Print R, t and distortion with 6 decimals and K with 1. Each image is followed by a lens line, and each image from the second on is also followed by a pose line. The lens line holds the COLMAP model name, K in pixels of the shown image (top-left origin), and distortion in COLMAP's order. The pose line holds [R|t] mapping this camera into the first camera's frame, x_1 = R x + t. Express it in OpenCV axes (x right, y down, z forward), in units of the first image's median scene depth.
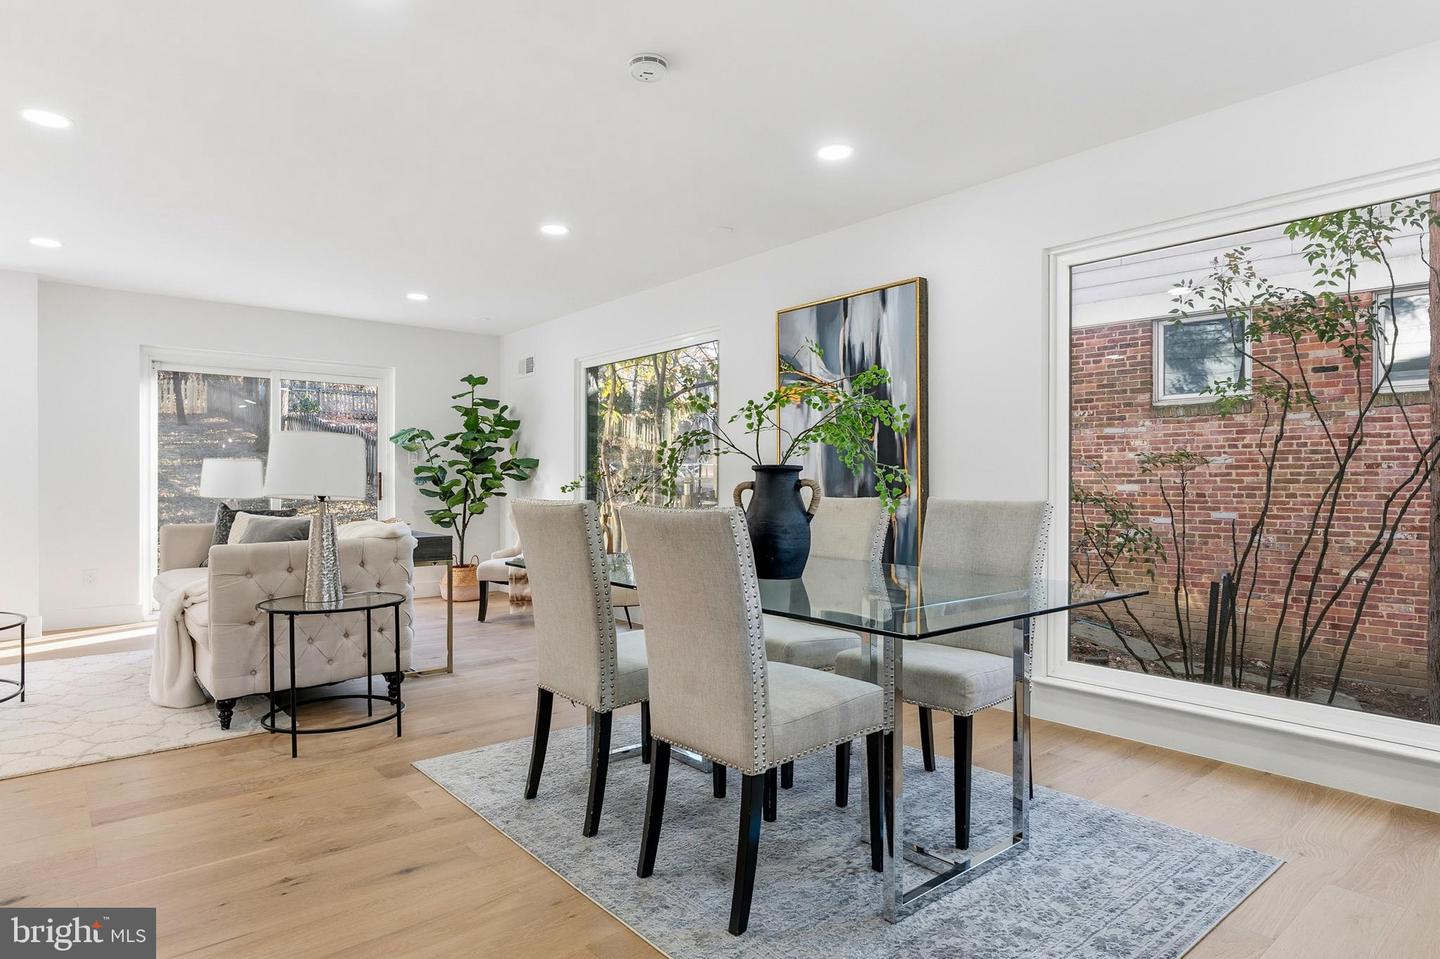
lens RADIAL K [[805.6, 0, 720.0], [0, 805.6, 479.5], [0, 0, 1]] dist [-0.002482, -0.000448]
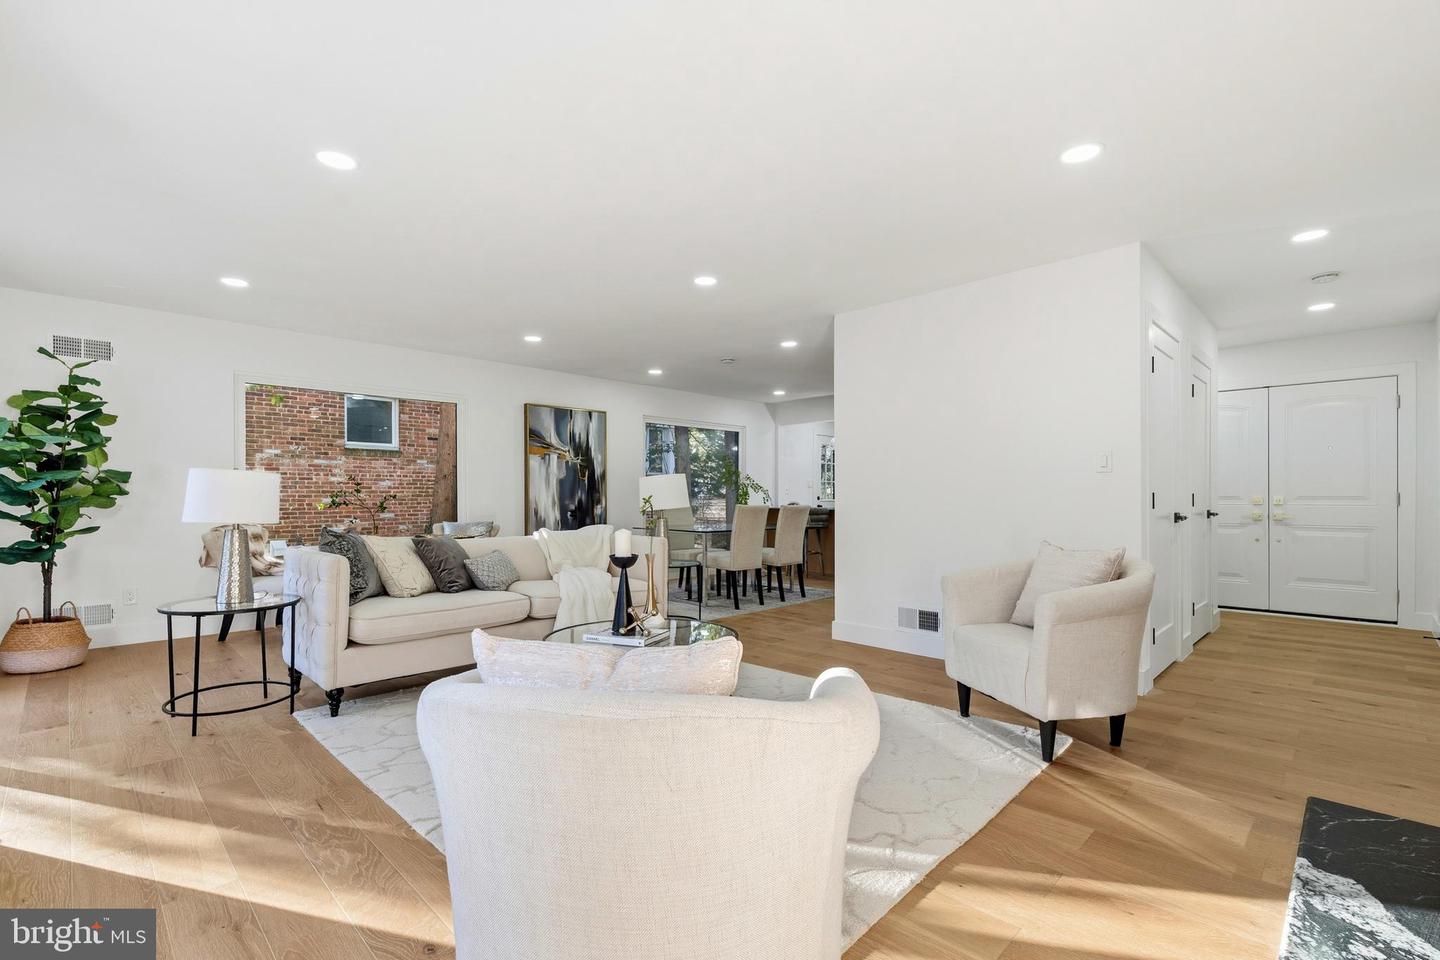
lens RADIAL K [[650.2, 0, 720.0], [0, 650.2, 480.0], [0, 0, 1]] dist [0.007838, 0.000951]
pose [[-0.106870, 0.021405, 0.994043, -1.499797], [-0.005730, 0.999738, -0.022144, -0.008635], [-0.994257, -0.008062, -0.106719, 0.767856]]
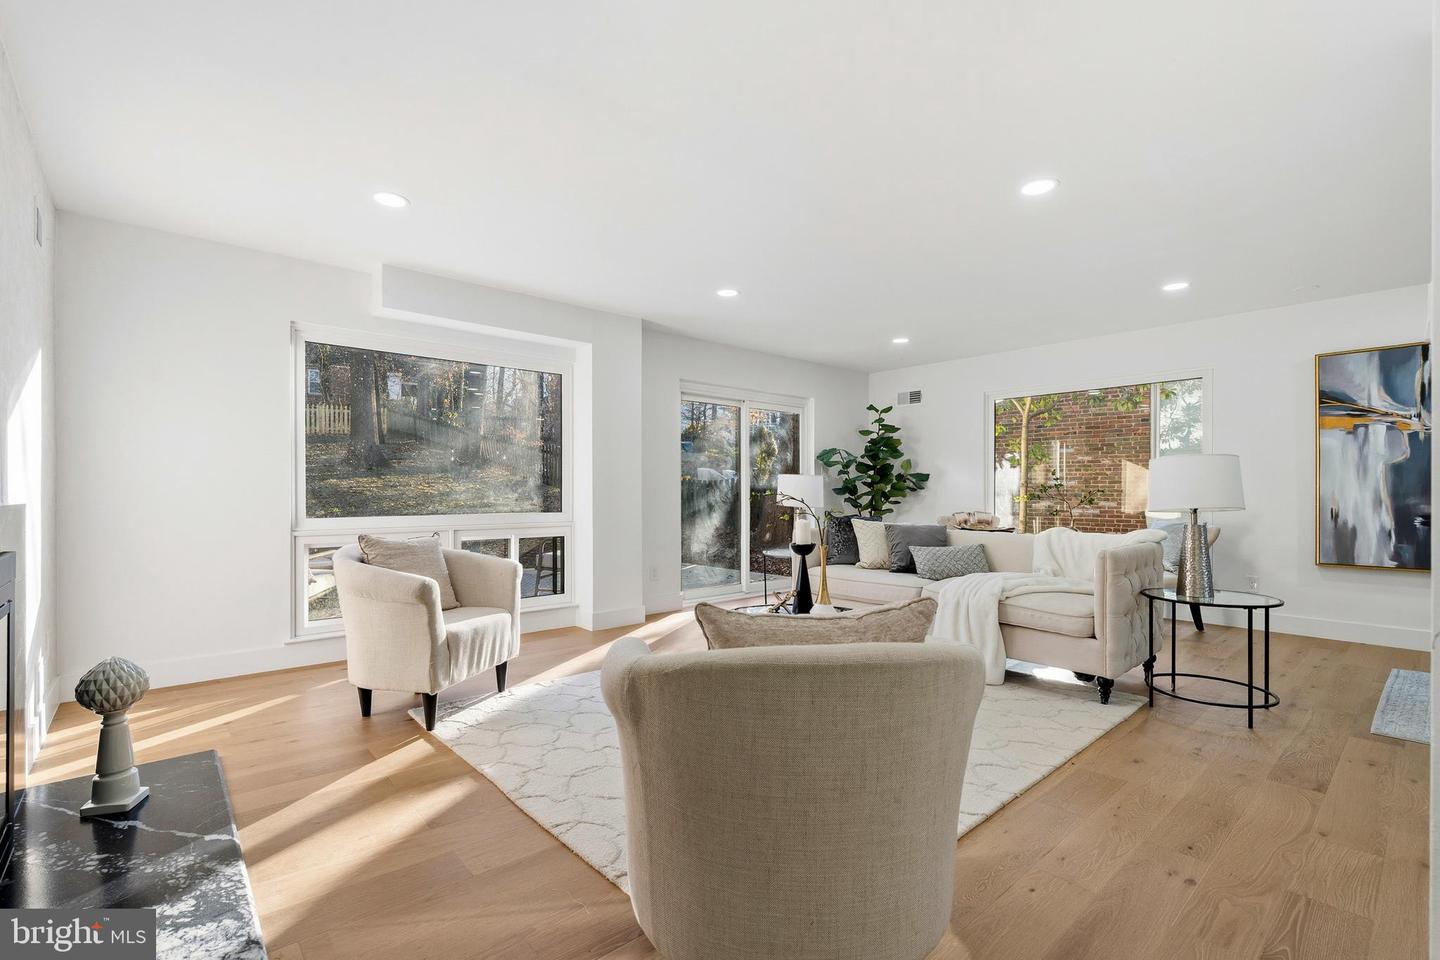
lens RADIAL K [[650.2, 0, 720.0], [0, 650.2, 480.0], [0, 0, 1]] dist [0.007838, 0.000951]
pose [[0.999378, 0.001092, 0.035239, -0.919265], [-0.000703, 0.999939, -0.011062, -0.007216], [-0.035249, 0.011030, 0.999318, 0.037791]]
